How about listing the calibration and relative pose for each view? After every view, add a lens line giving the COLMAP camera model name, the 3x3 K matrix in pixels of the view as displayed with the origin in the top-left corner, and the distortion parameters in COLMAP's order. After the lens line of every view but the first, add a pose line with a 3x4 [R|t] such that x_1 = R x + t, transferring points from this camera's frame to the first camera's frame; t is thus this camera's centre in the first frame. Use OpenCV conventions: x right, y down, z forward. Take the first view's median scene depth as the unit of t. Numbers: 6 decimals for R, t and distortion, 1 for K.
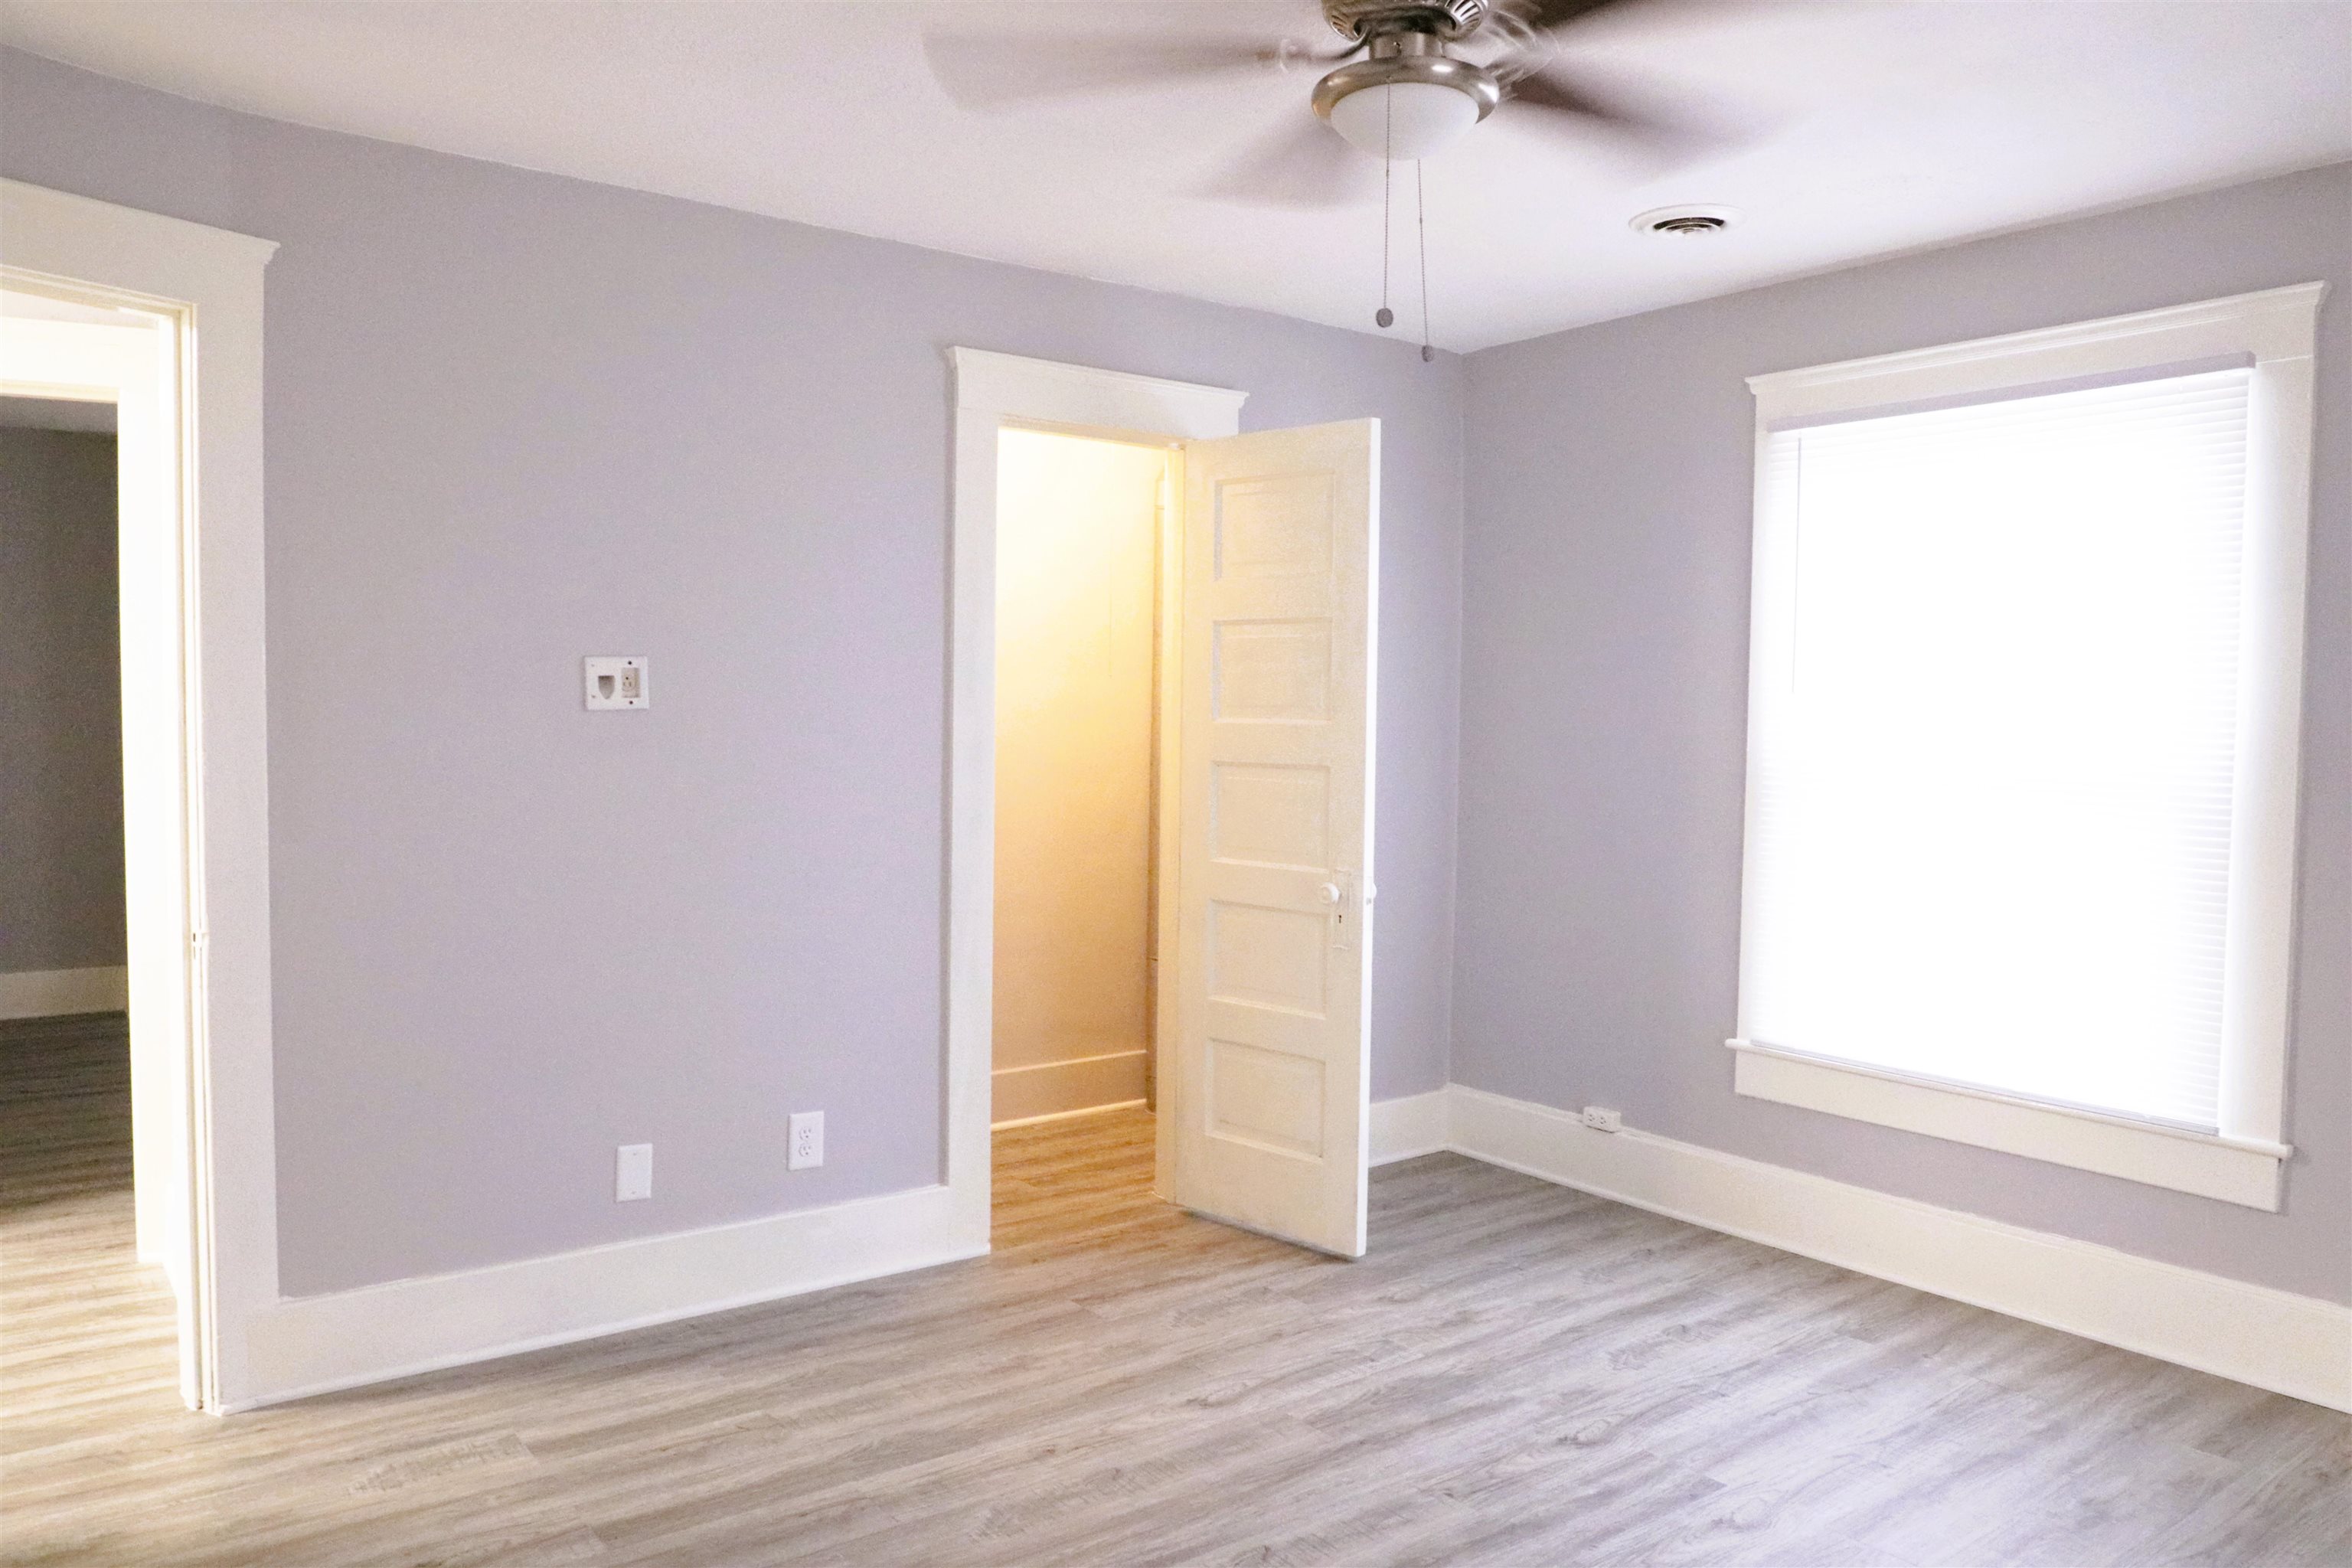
lens RADIAL K [[1666.9, 0, 1176.0], [0, 1666.9, 784.0], [0, 0, 1]] dist [-0.007268, -0.002870]
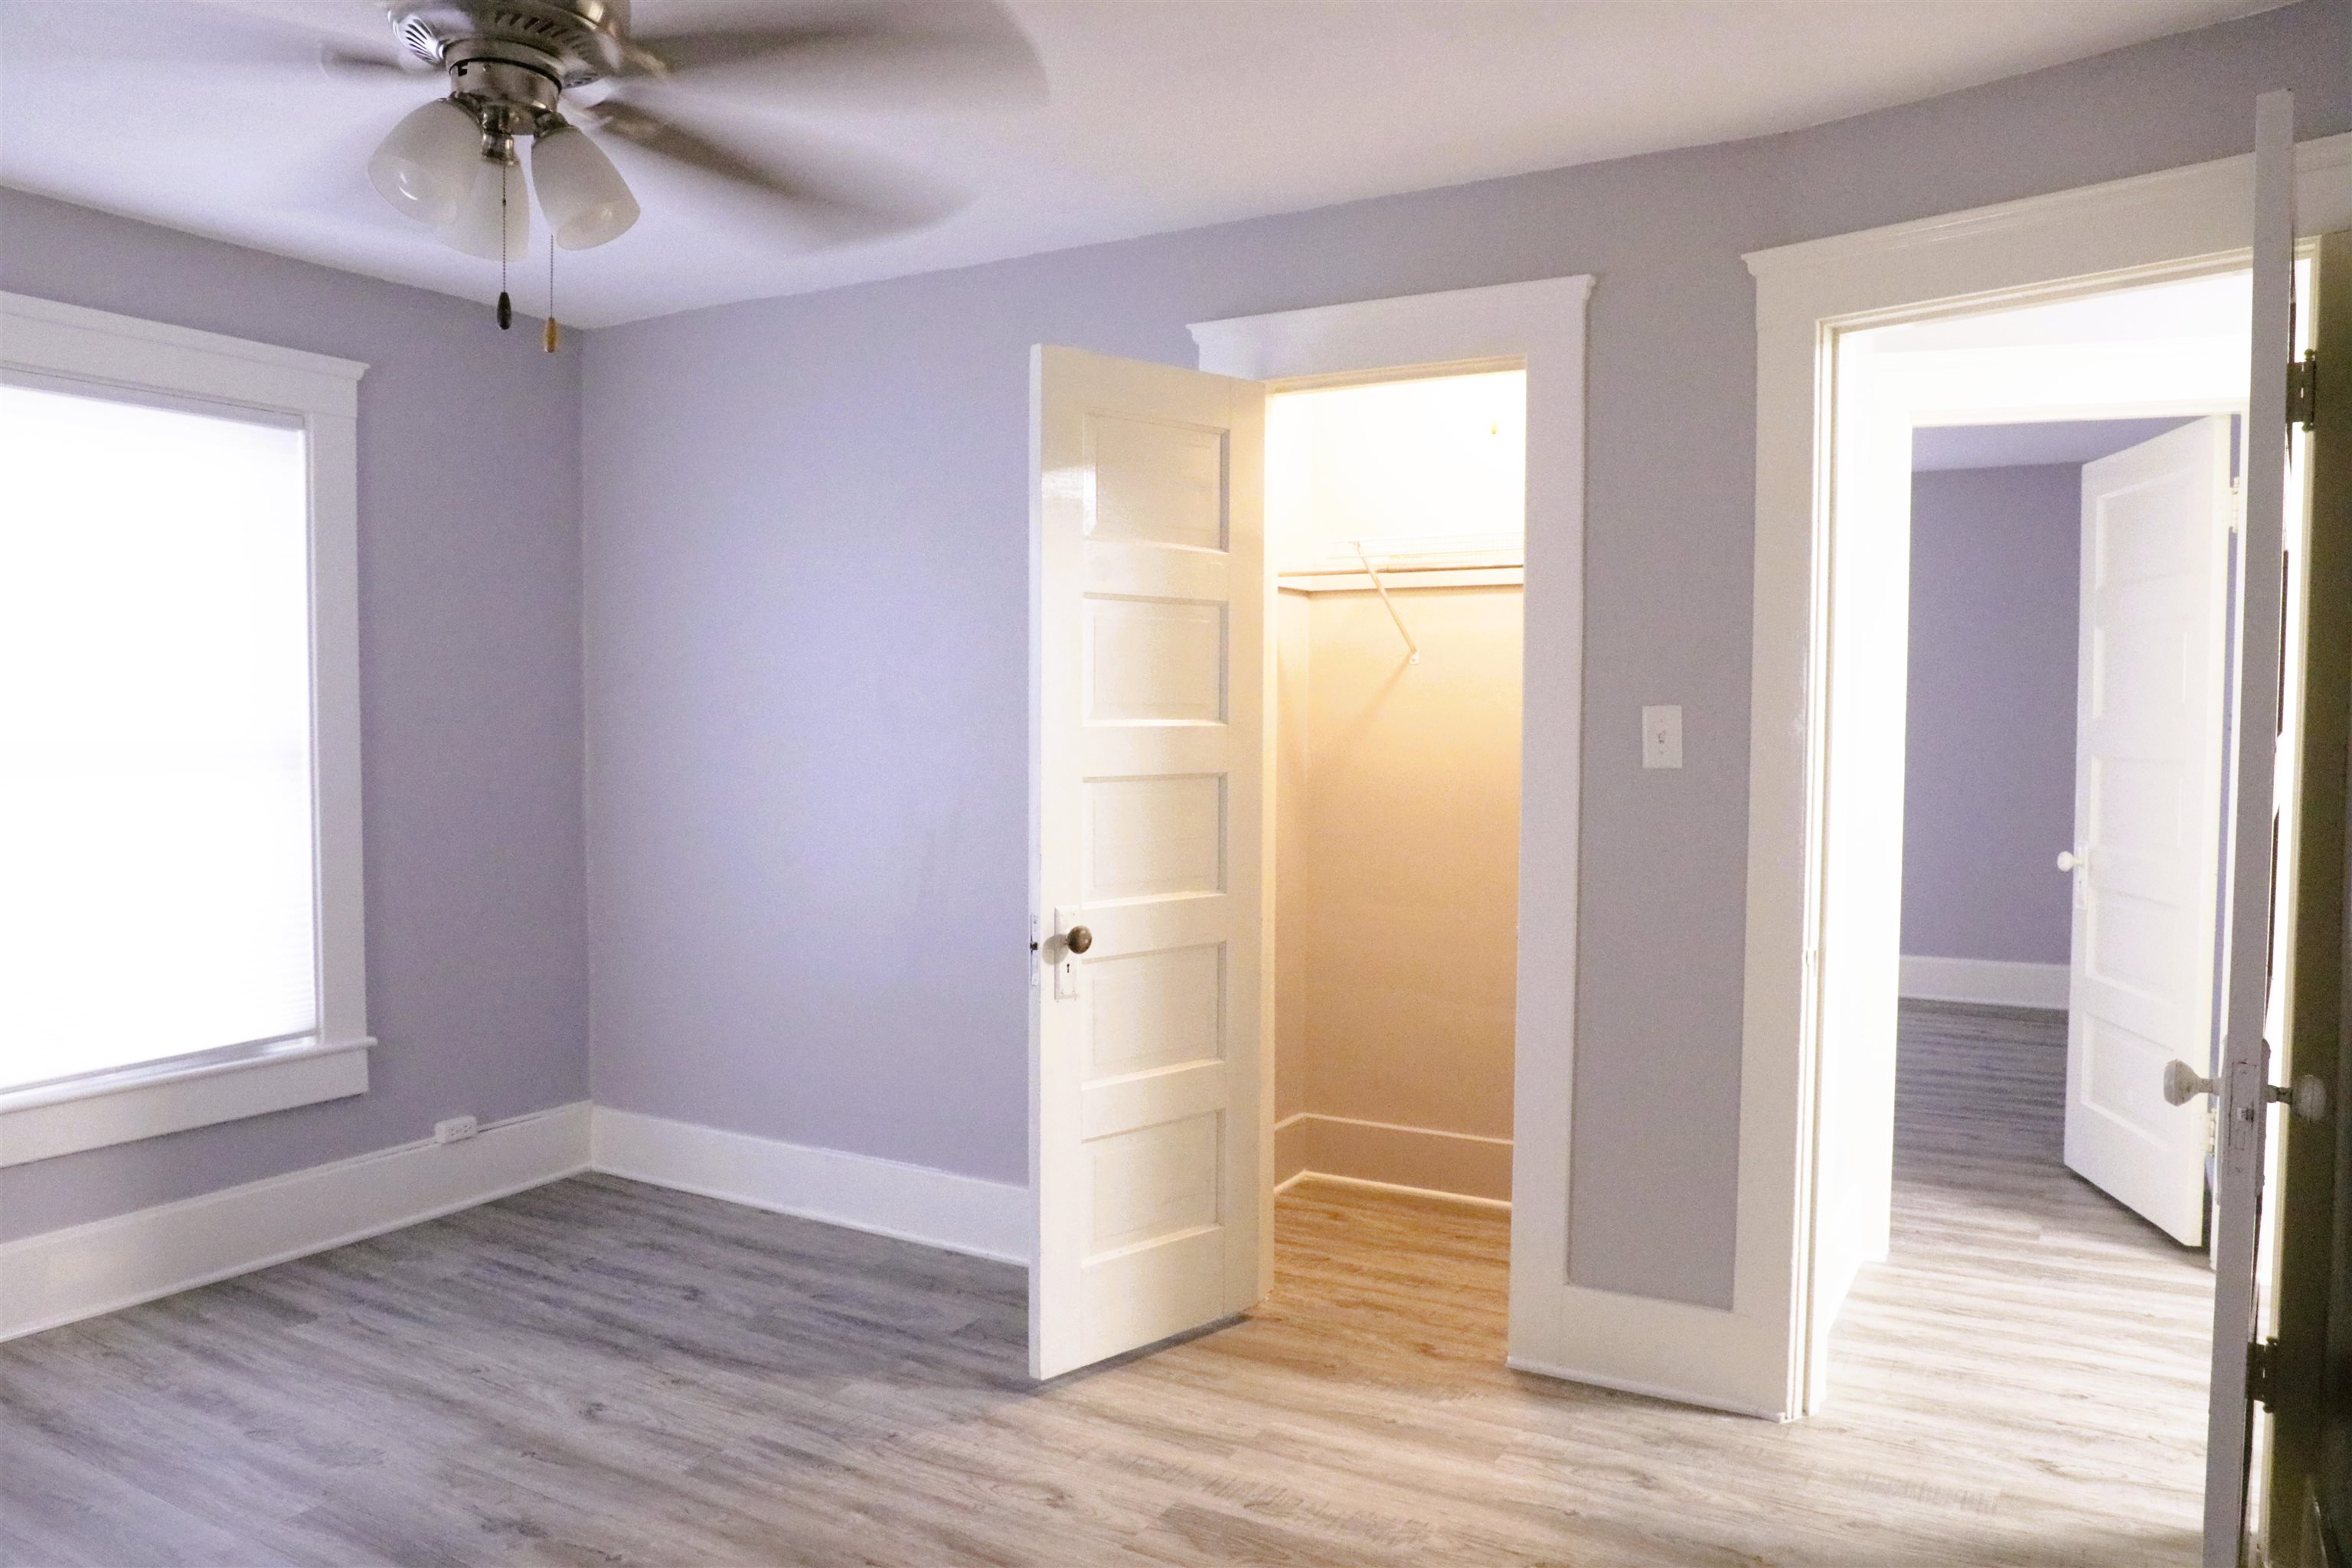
lens RADIAL K [[1666.9, 0, 1176.0], [0, 1666.9, 784.0], [0, 0, 1]] dist [-0.007268, -0.002870]
pose [[-0.408397, -0.052956, 0.911267, -1.459277], [0.028383, 0.997096, 0.070664, -0.095175], [-0.912363, 0.054724, -0.405708, 1.914444]]
